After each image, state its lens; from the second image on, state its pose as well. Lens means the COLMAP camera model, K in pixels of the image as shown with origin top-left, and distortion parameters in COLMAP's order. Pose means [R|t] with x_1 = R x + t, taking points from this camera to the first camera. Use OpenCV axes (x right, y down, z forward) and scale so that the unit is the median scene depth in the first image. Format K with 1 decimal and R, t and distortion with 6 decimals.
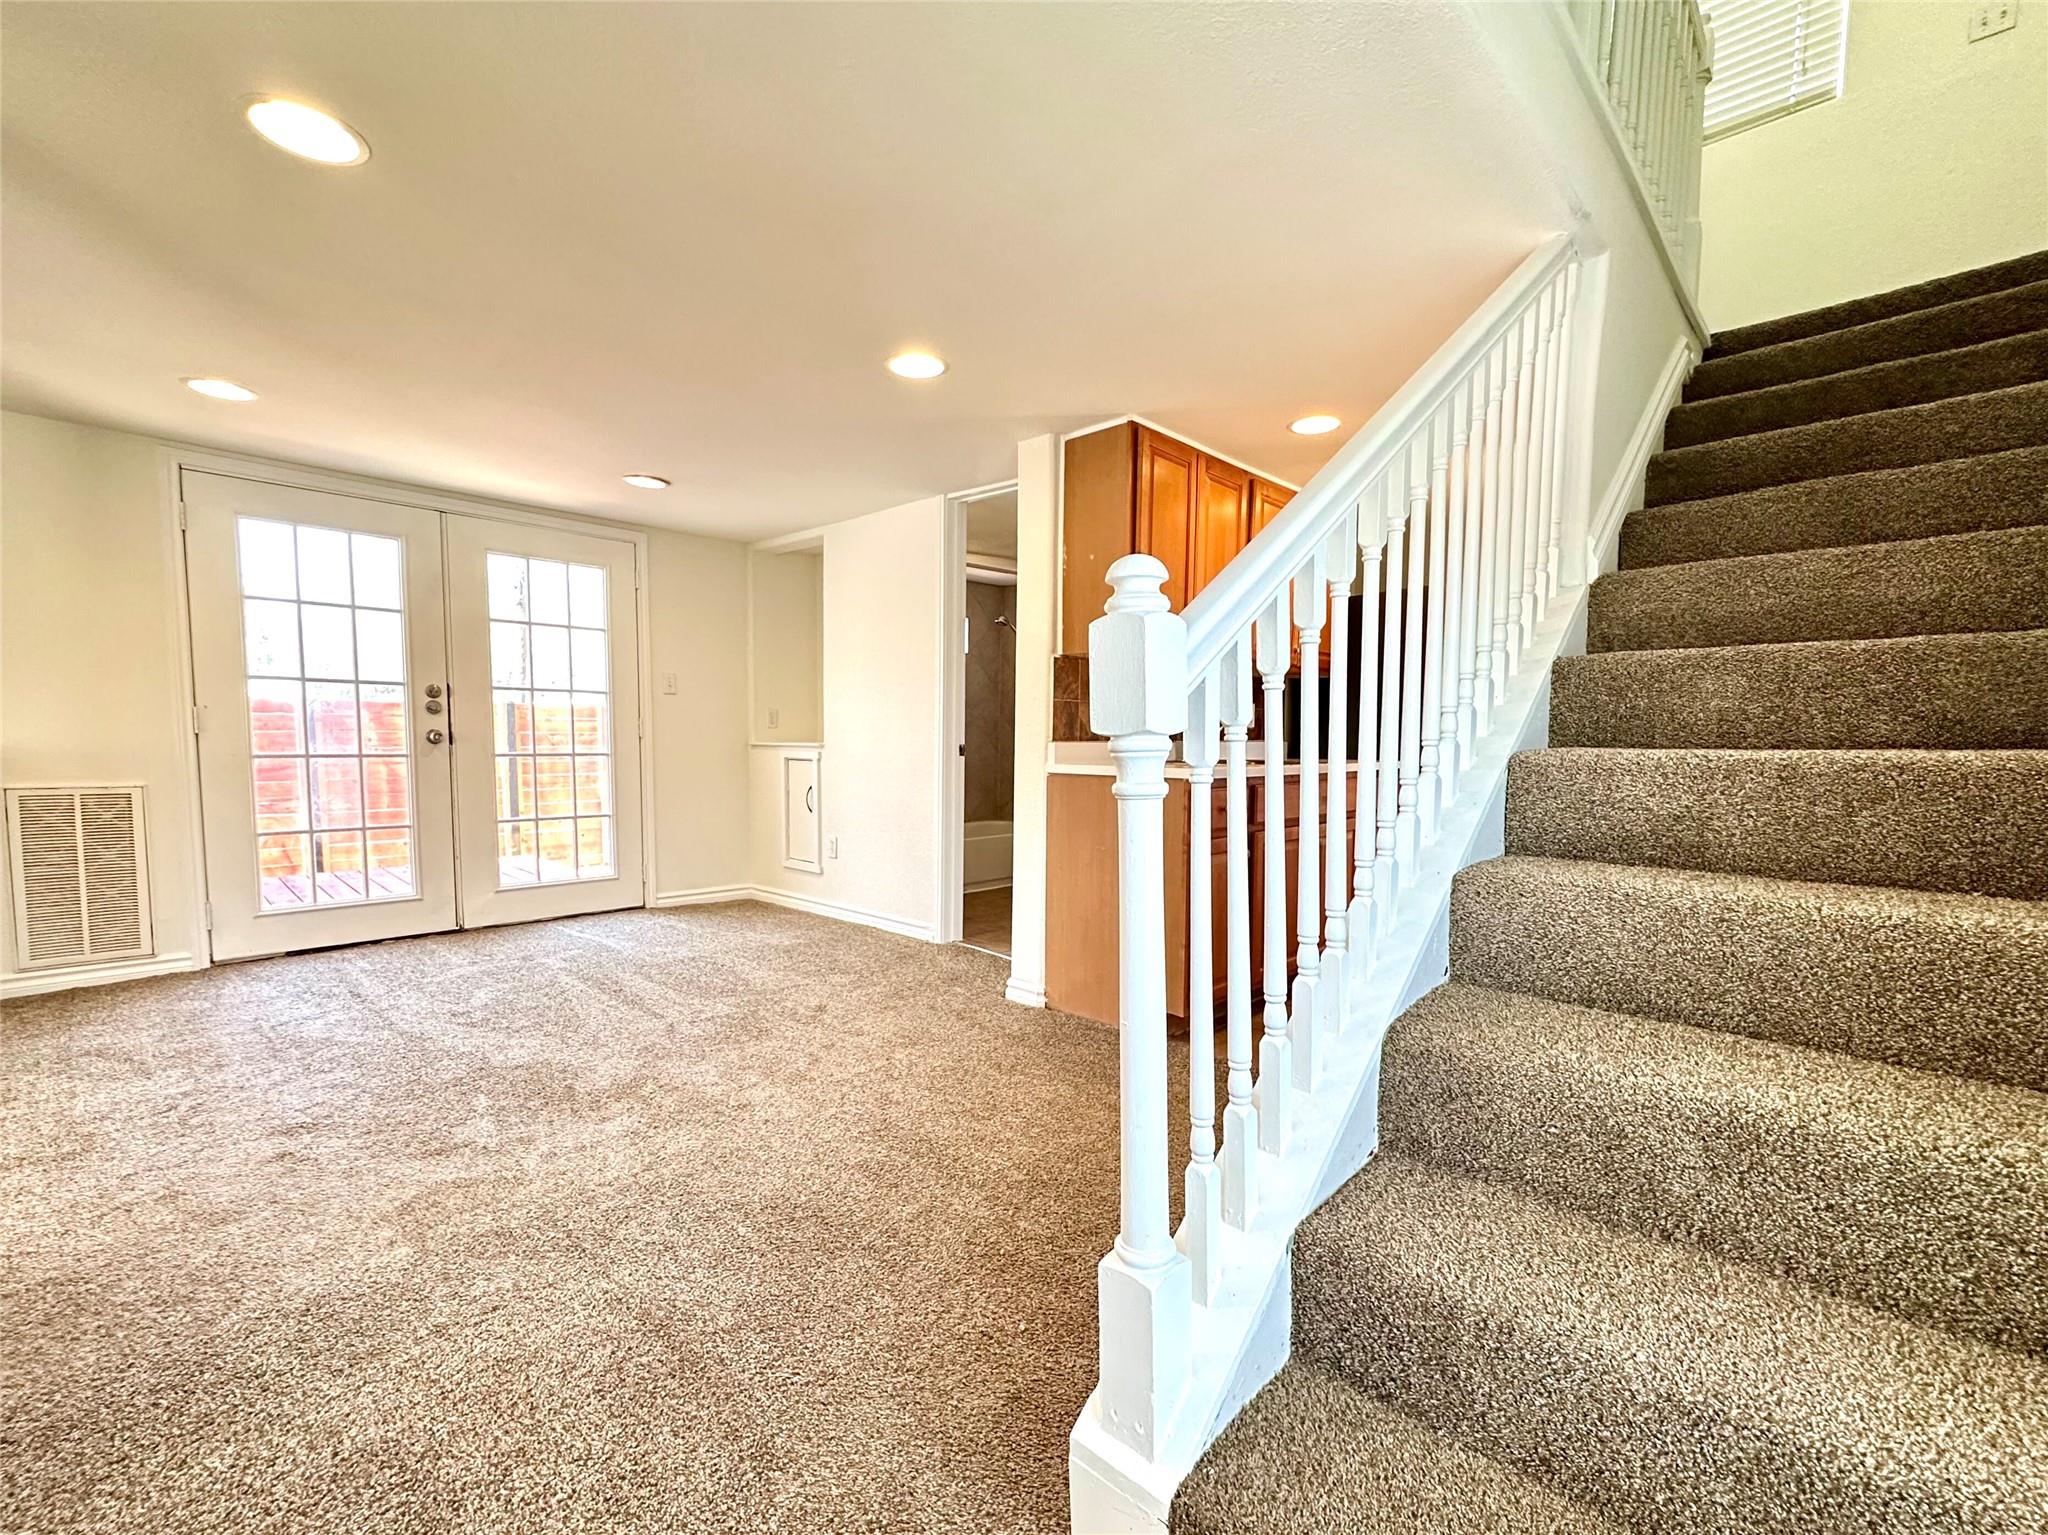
lens RADIAL K [[894.2, 0, 1024.0], [0, 894.2, 803.5], [0, 0, 1]] dist [0.000855, -0.000057]
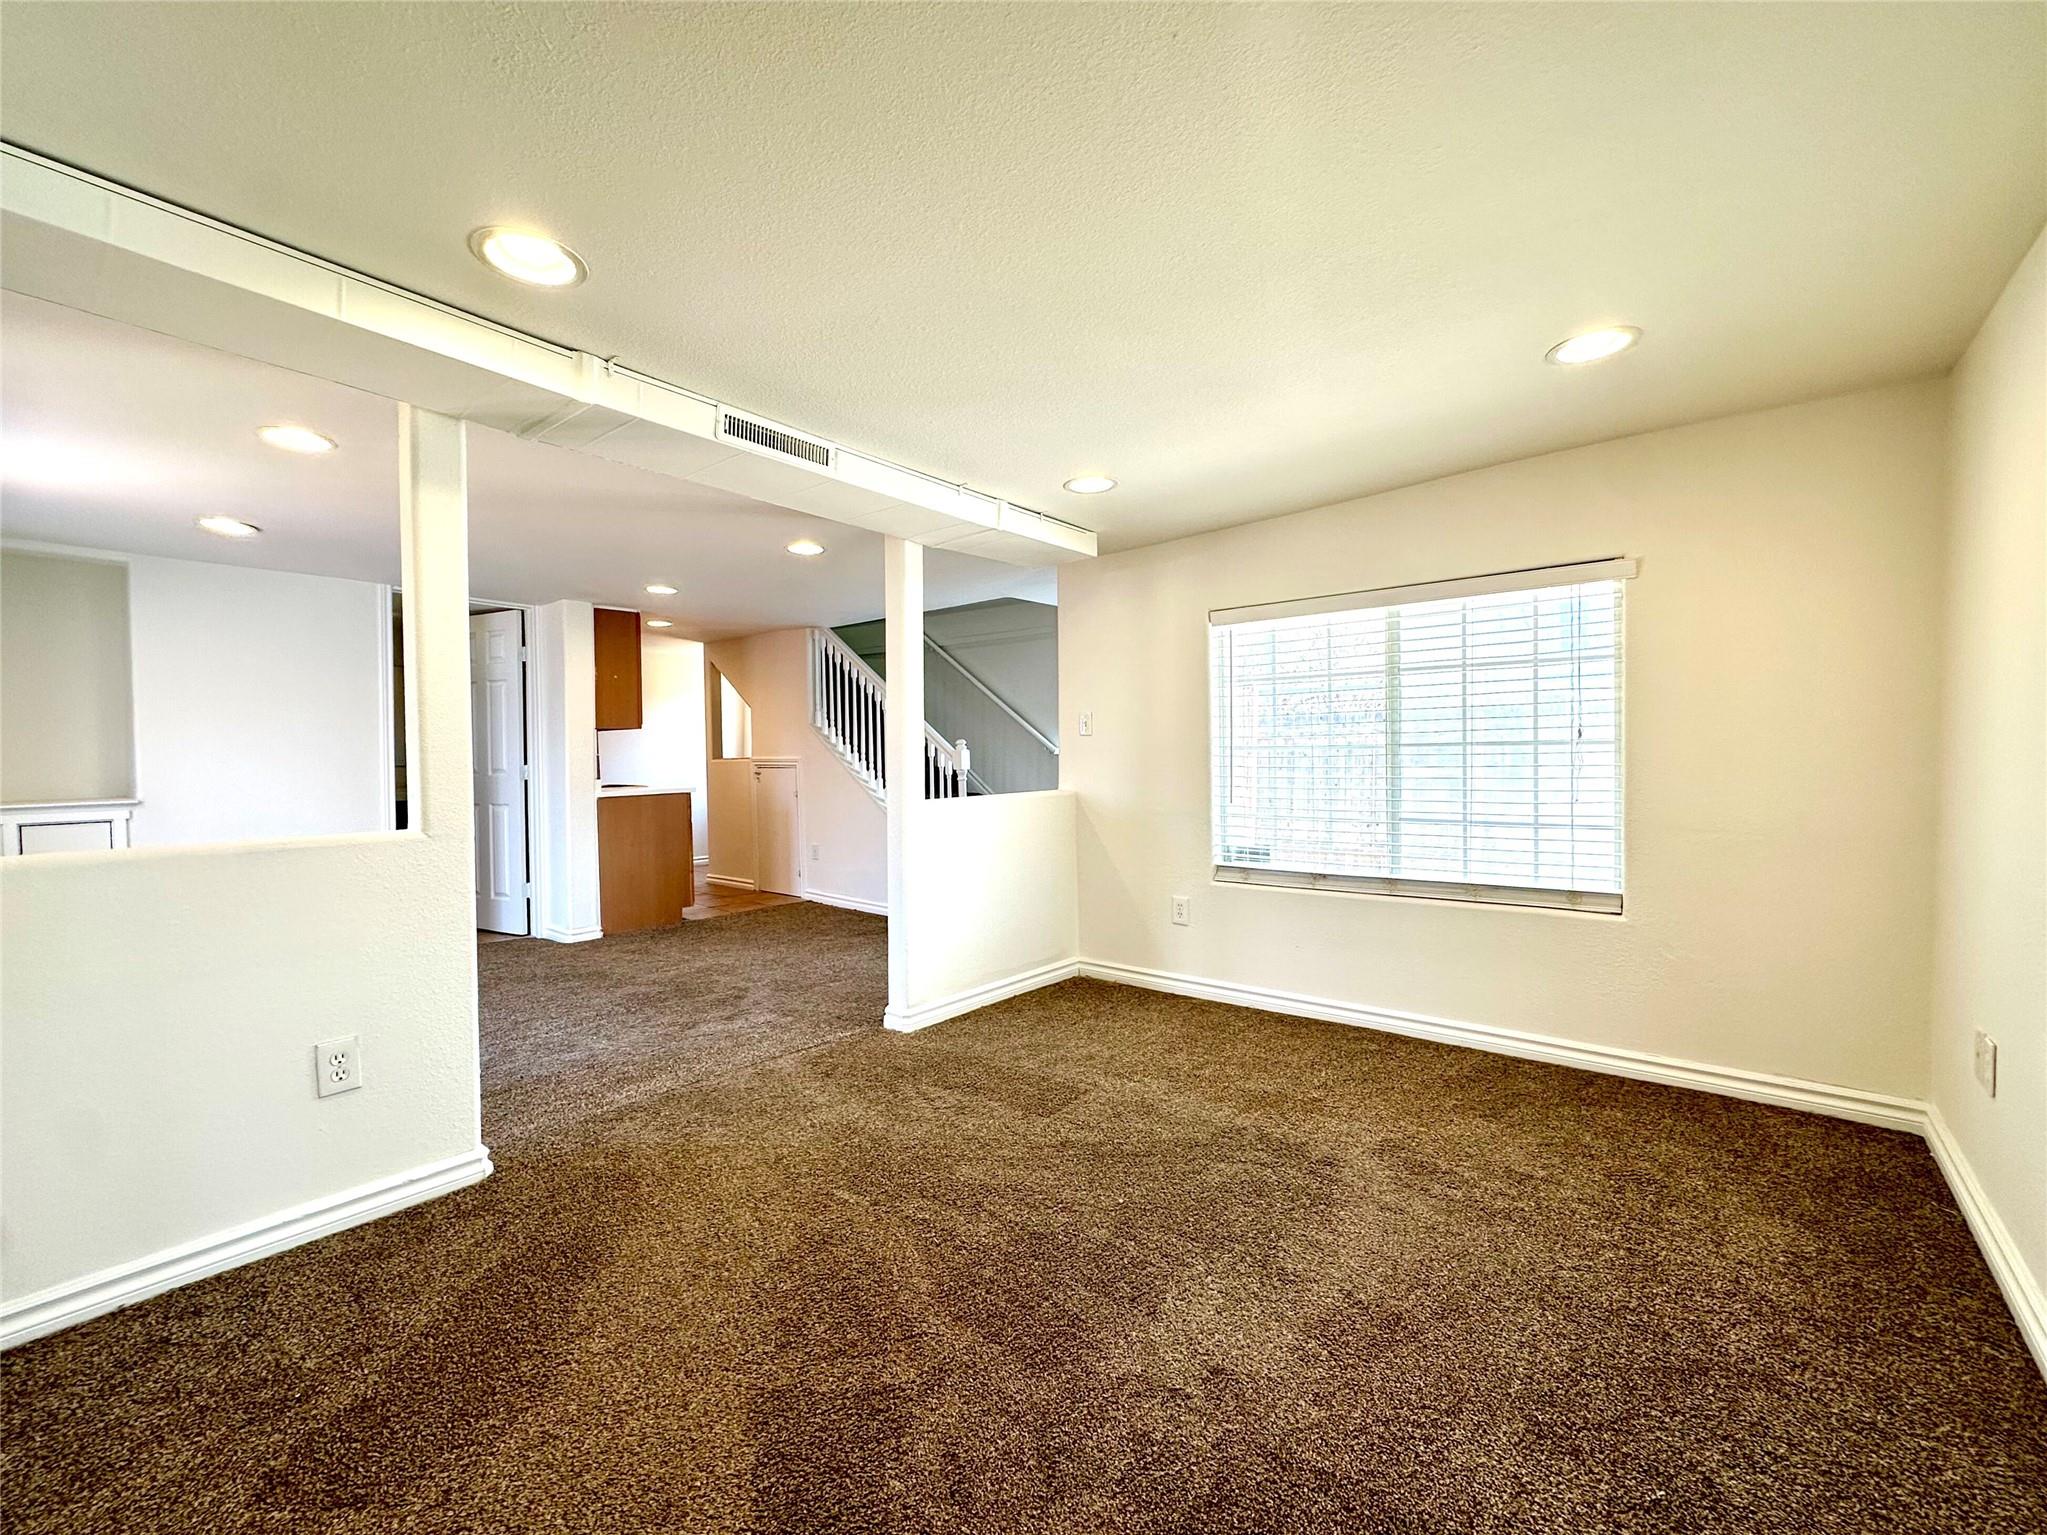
lens RADIAL K [[842.8, 0, 1017.9], [0, 842.8, 778.6], [0, 0, 1]] dist [-0.004555, -0.000251]
pose [[-0.068131, -0.042573, 0.996768, -1.438762], [0.089855, 0.994767, 0.048629, -0.068407], [-0.993622, 0.092877, -0.063950, 0.269208]]
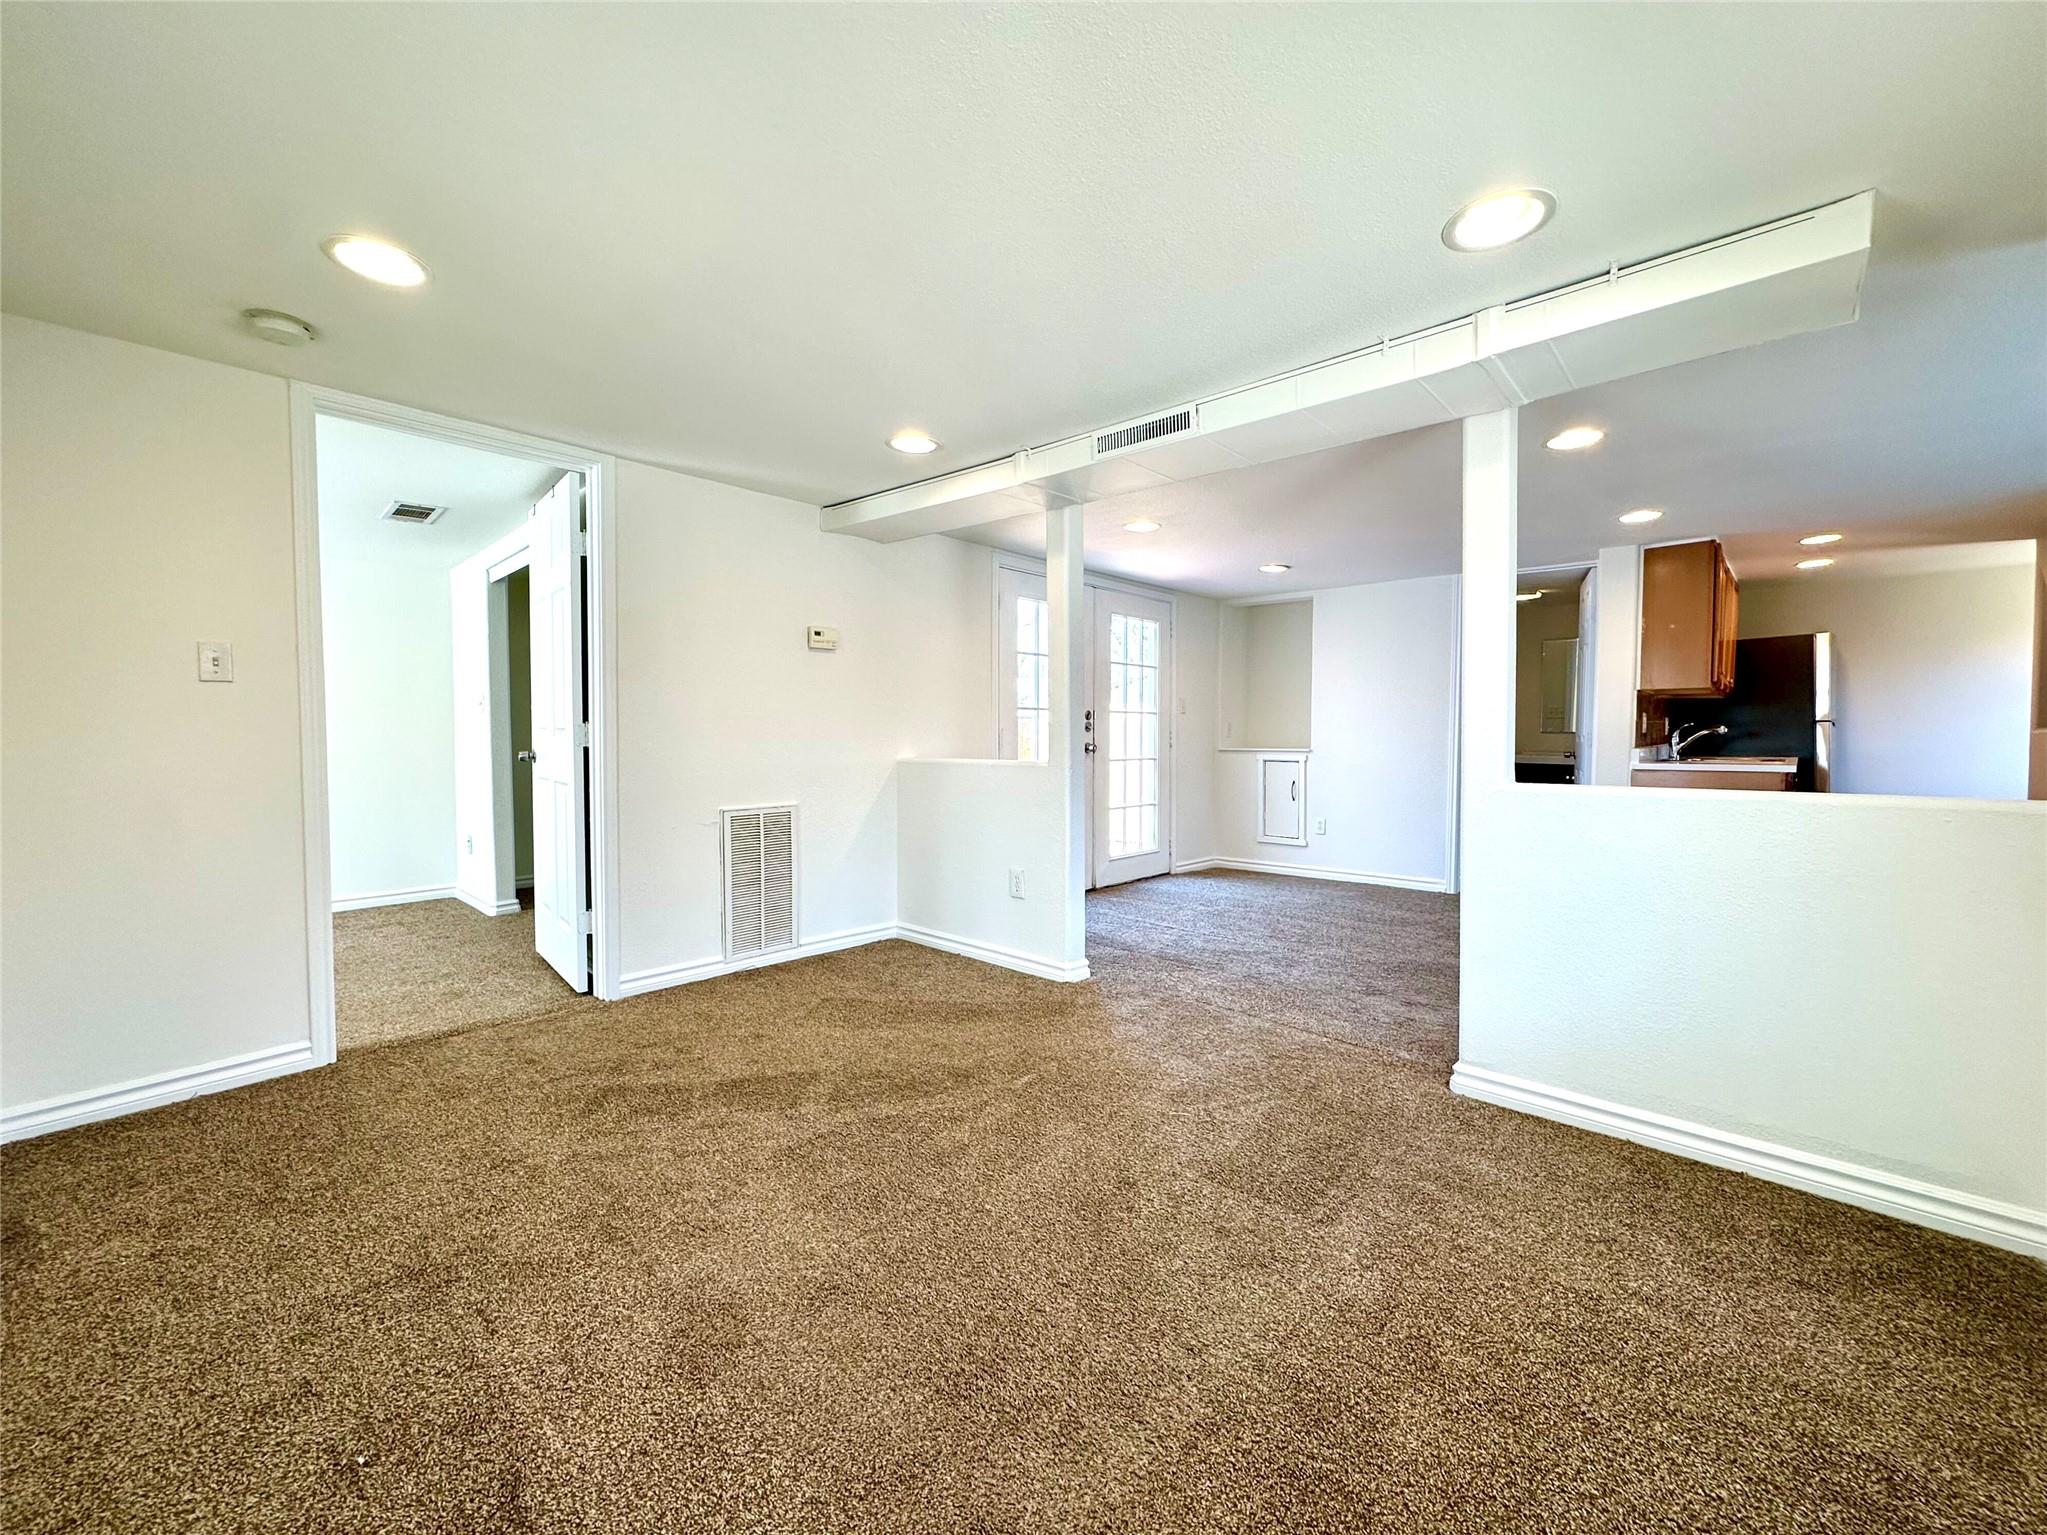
lens RADIAL K [[830.3, 0, 1033.8], [0, 830.3, 768.3], [0, 0, 1]] dist [-0.000338, -0.000099]
pose [[0.999837, -0.010796, 0.014446, -0.871186], [0.011286, 0.999348, -0.034297, -0.000545], [-0.014067, 0.034455, 0.999307, -0.317558]]
